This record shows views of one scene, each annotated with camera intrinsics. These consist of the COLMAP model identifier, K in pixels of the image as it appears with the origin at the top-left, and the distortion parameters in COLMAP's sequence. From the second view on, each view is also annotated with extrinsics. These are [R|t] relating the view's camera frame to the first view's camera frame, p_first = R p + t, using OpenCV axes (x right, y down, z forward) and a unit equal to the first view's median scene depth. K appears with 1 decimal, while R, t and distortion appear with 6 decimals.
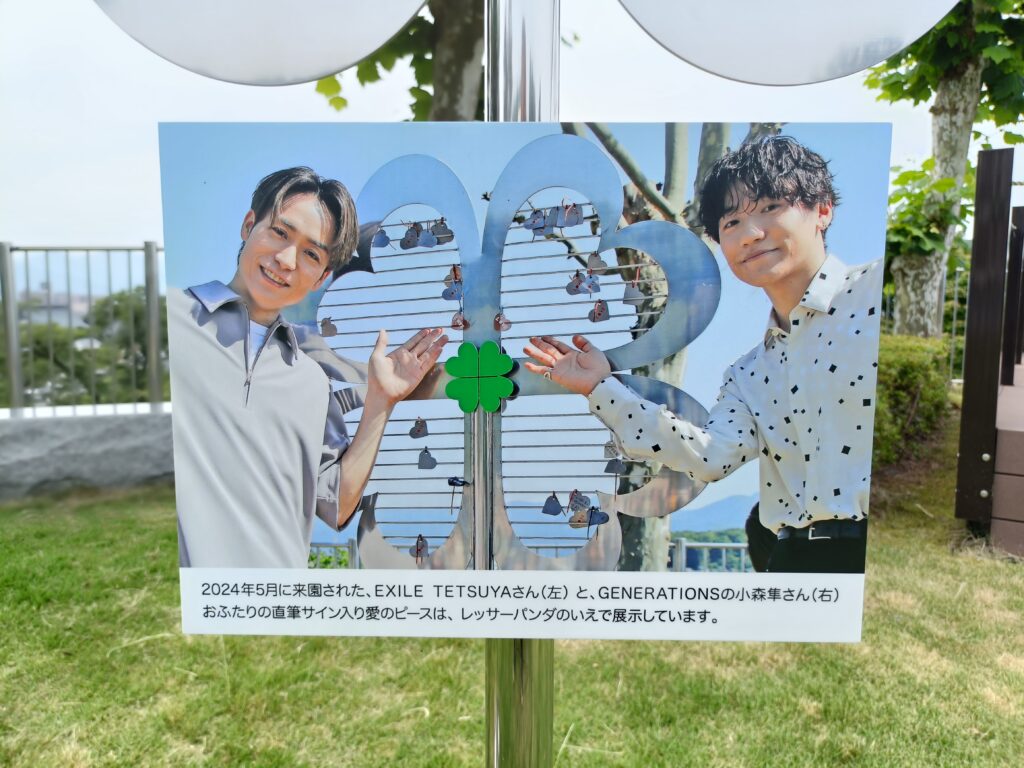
lens RADIAL K [[748.8, 0, 510.4], [0, 748.8, 380.0], [0, 0, 1]] dist [0.031276, -0.029554]
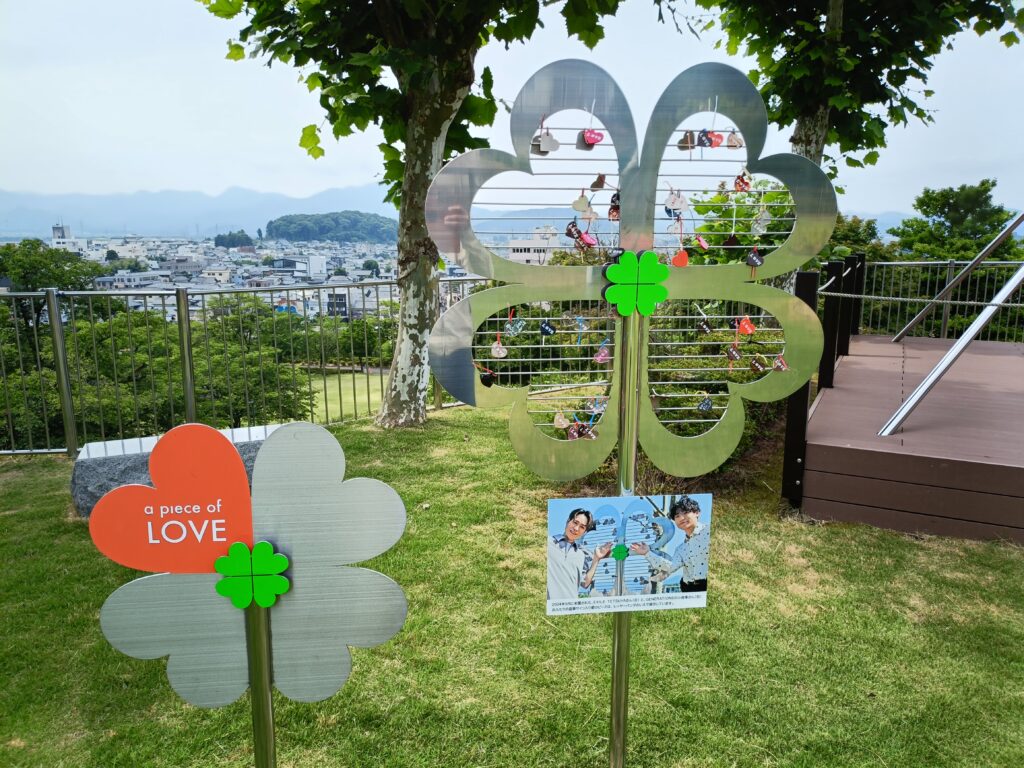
lens RADIAL K [[748.8, 0, 506.5], [0, 748.8, 379.4], [0, 0, 1]] dist [0.031276, -0.029554]
pose [[0.991167, -0.028848, 0.129447, -1.157665], [0.017561, 0.996009, 0.087510, -1.314886], [-0.131455, -0.084463, 0.987717, -2.924867]]
